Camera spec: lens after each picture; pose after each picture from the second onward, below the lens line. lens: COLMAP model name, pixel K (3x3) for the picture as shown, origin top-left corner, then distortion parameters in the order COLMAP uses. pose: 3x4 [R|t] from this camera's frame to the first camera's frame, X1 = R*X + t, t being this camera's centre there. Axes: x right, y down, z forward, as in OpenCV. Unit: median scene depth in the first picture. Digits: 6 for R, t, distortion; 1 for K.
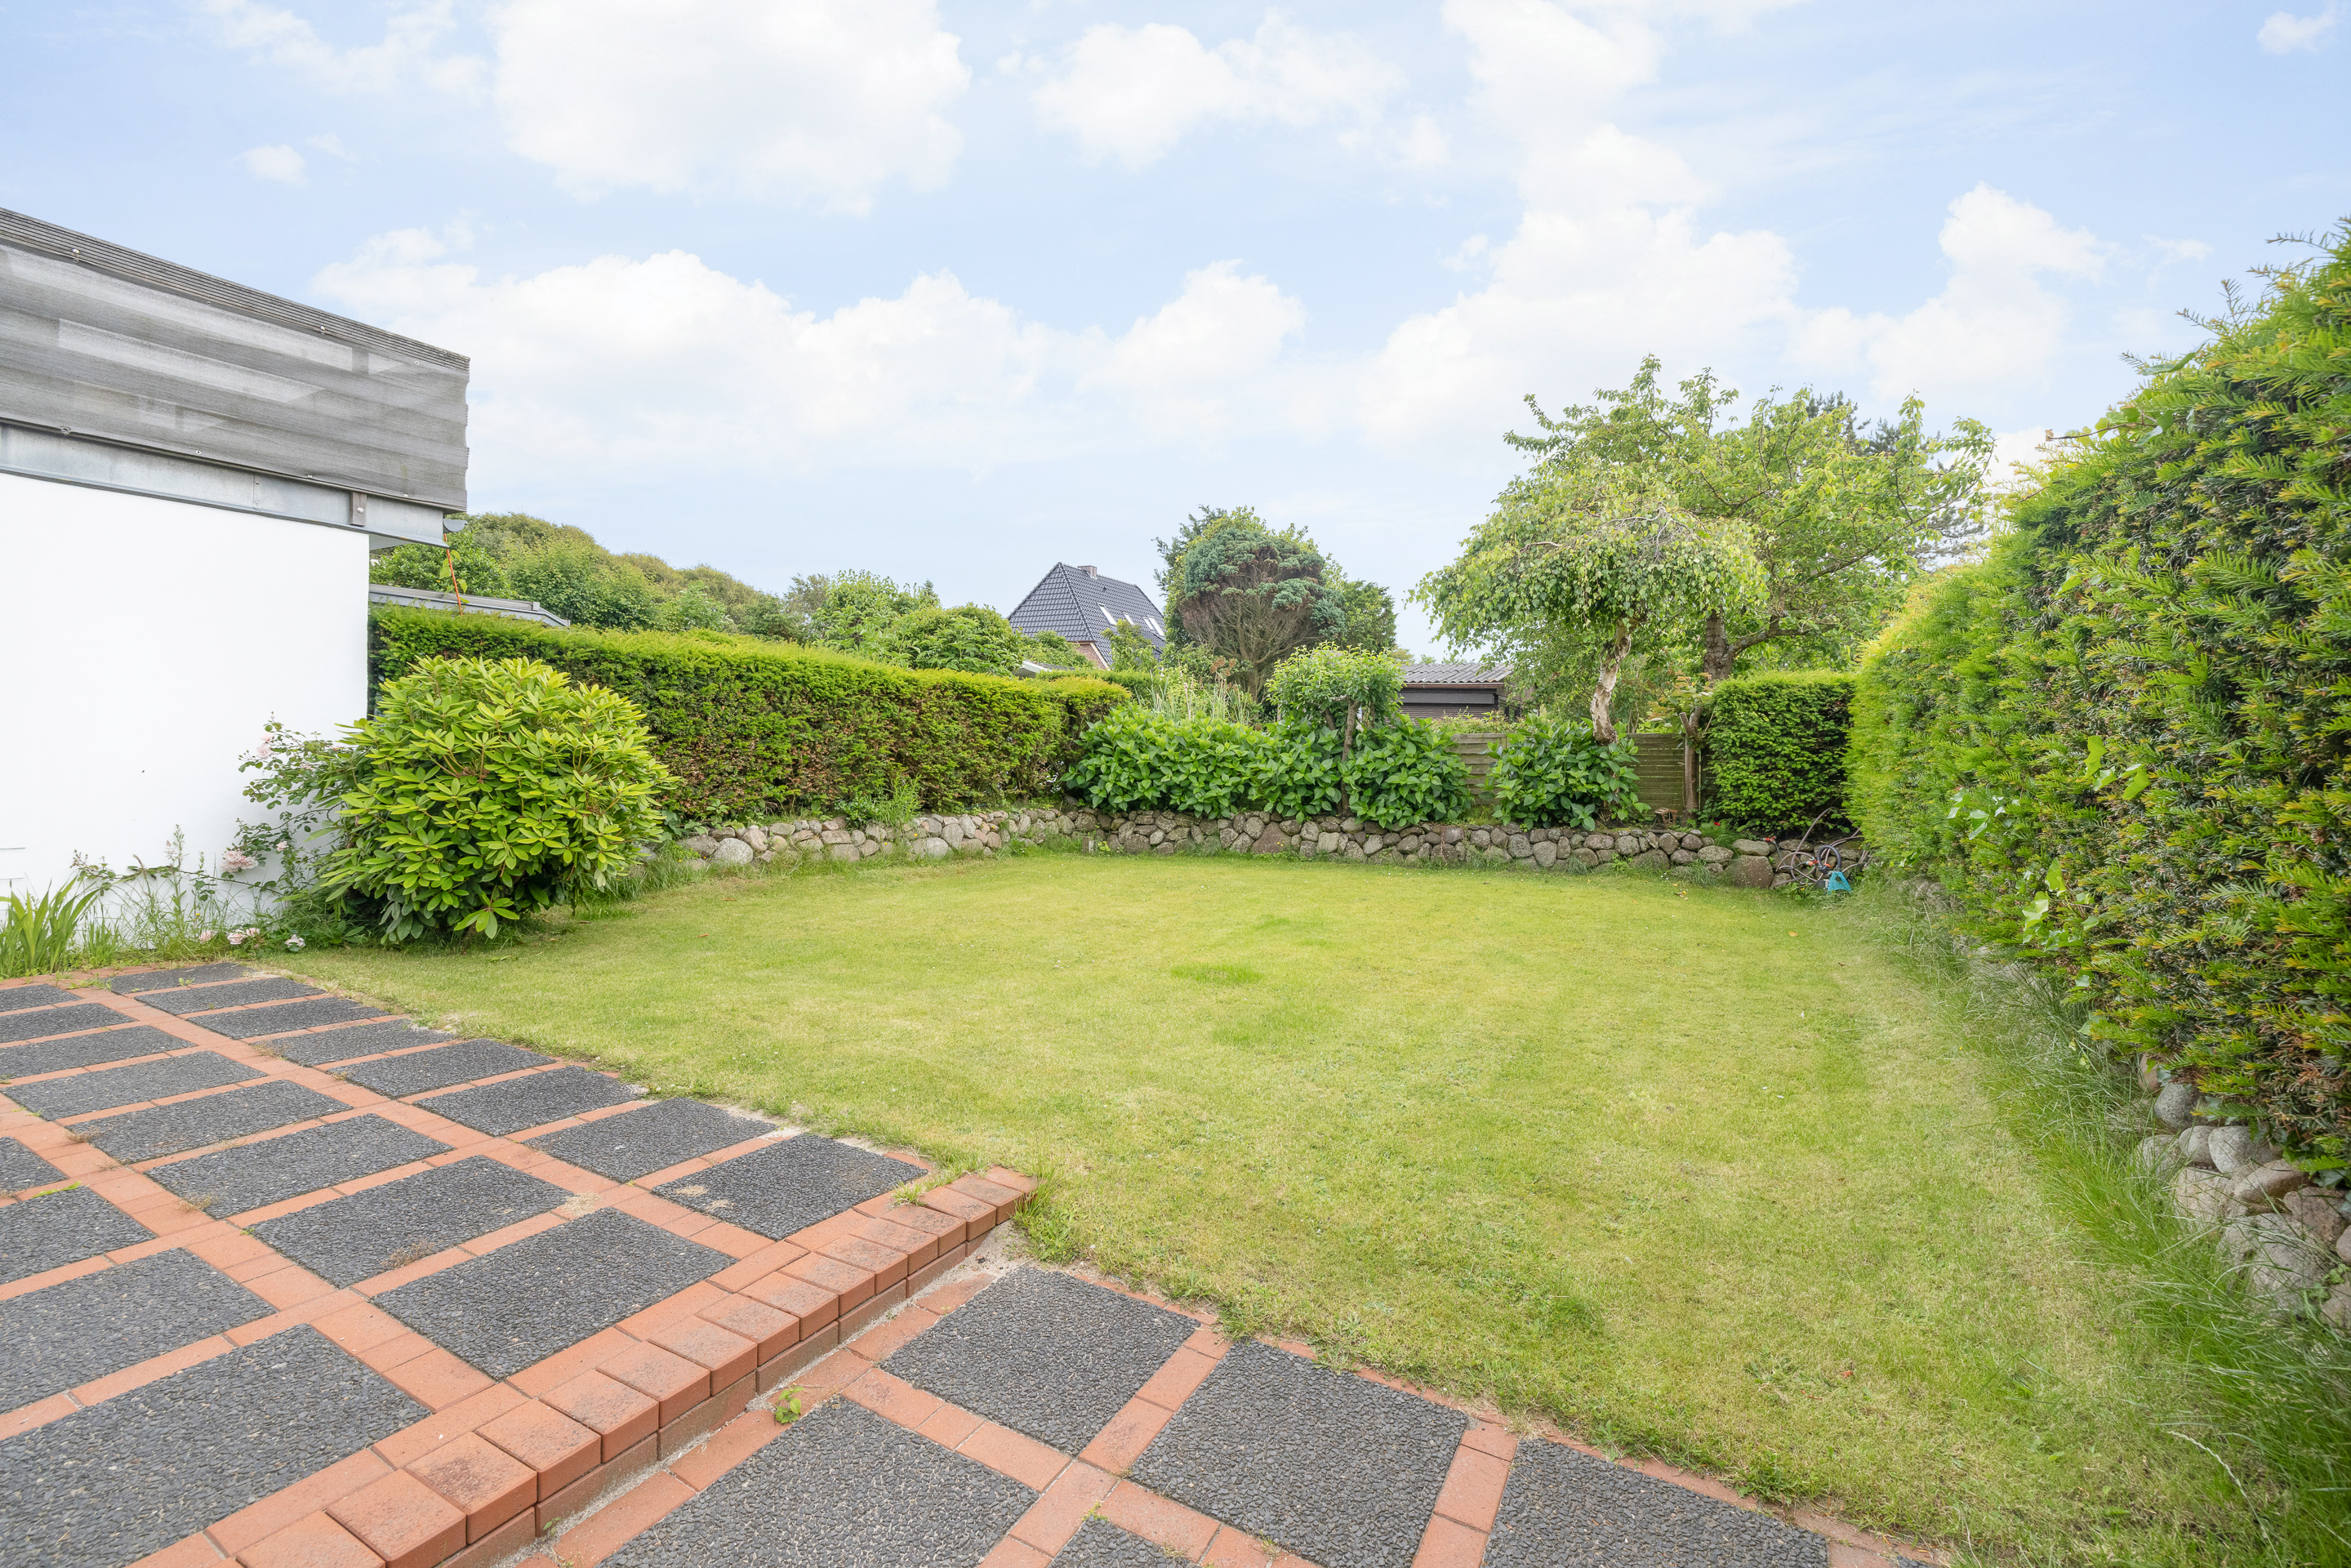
lens RADIAL K [[1002.1, 0, 1174.8], [0, 1002.1, 739.1], [0, 0, 1]] dist [0.004461, 0.000848]
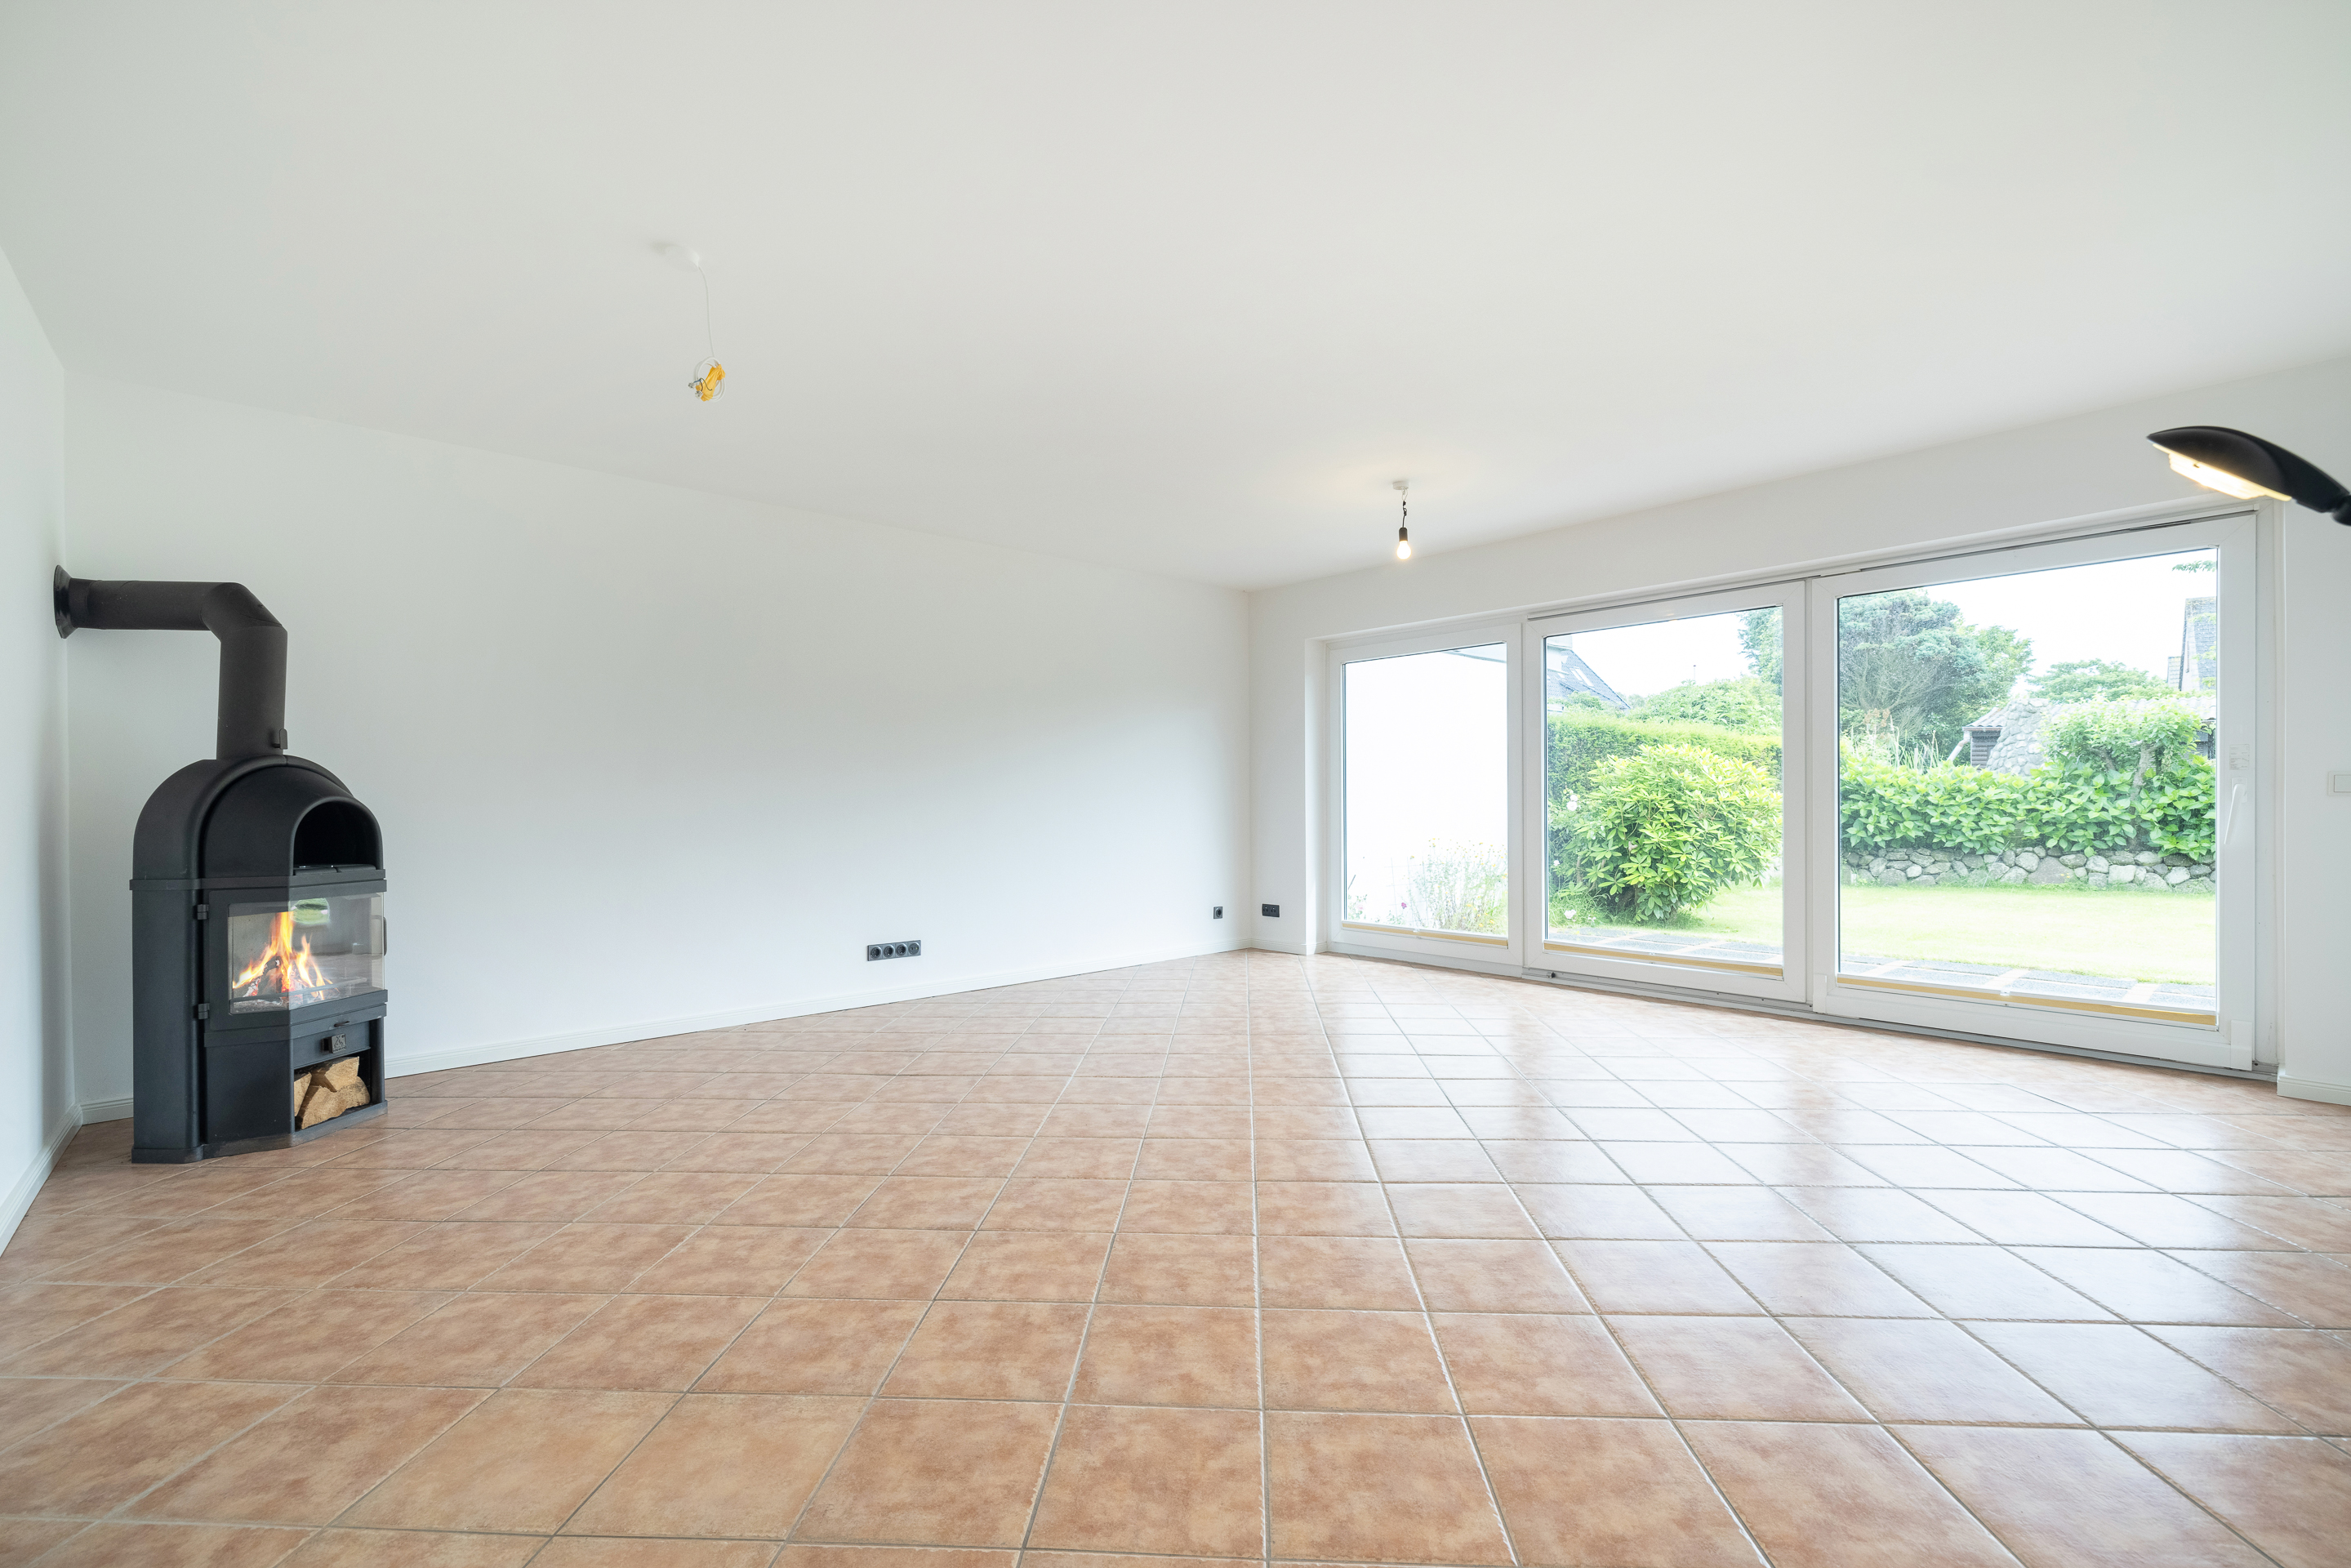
lens RADIAL K [[1002.1, 0, 1186.3], [0, 1002.1, 801.3], [0, 0, 1]] dist [0.004461, 0.000848]
pose [[0.947412, -0.024410, -0.319085, -0.477064], [0.025714, 0.999669, -0.000128, -0.004176], [0.318982, -0.008084, 0.947726, -0.392492]]
